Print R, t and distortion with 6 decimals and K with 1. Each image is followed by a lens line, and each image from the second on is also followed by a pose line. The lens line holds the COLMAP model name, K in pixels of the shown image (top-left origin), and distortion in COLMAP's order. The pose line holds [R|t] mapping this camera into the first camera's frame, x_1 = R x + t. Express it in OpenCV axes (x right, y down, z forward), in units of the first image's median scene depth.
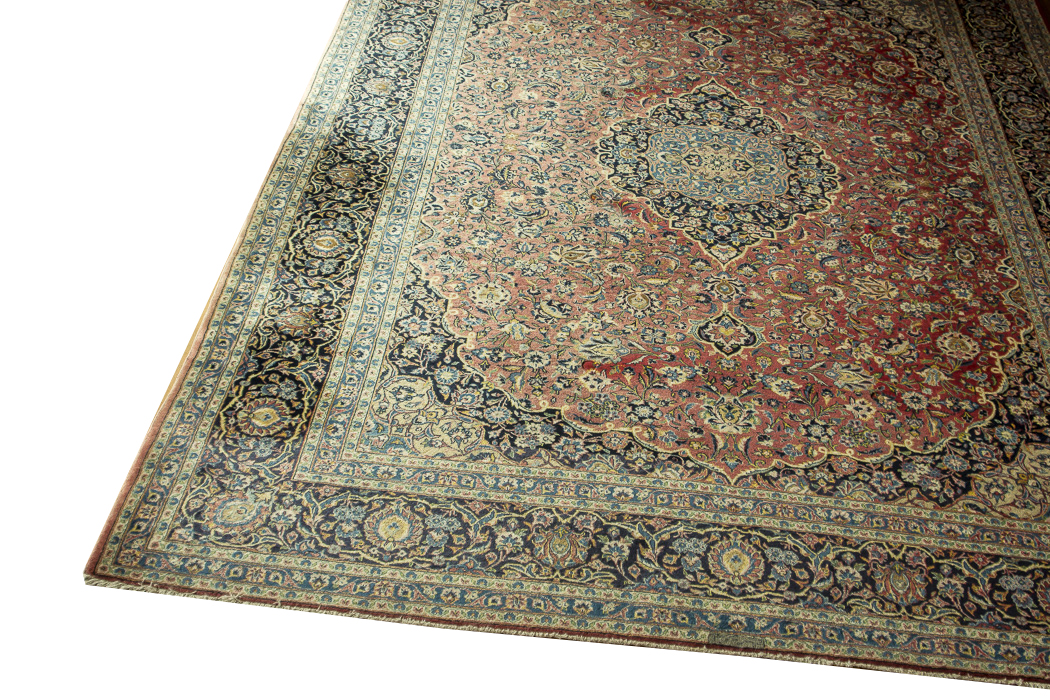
lens RADIAL K [[1316.0, 0, 525.0], [0, 1316.0, 350.0], [0, 0, 1]] dist [-0.166533, 0.148546]
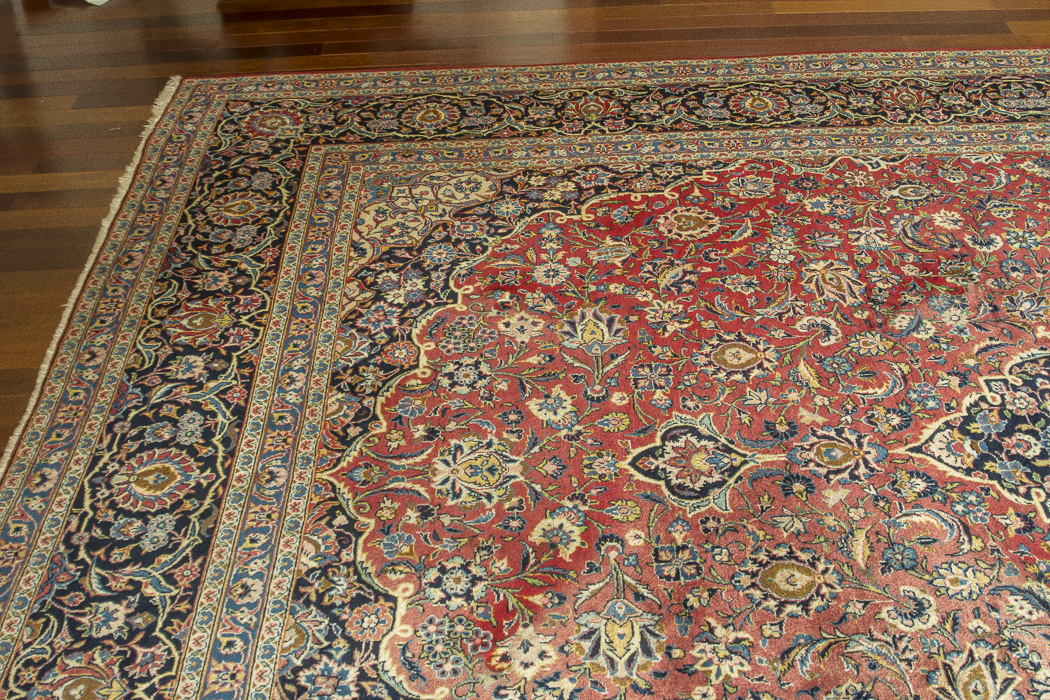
lens RADIAL K [[1316.0, 0, 525.0], [0, 1316.0, 350.0], [0, 0, 1]] dist [-0.166533, 0.148546]
pose [[-0.103005, -0.651061, 0.752004, -0.160384], [0.676077, 0.508717, 0.533035, -0.622433], [-0.729596, 0.563318, 0.387767, 1.067019]]
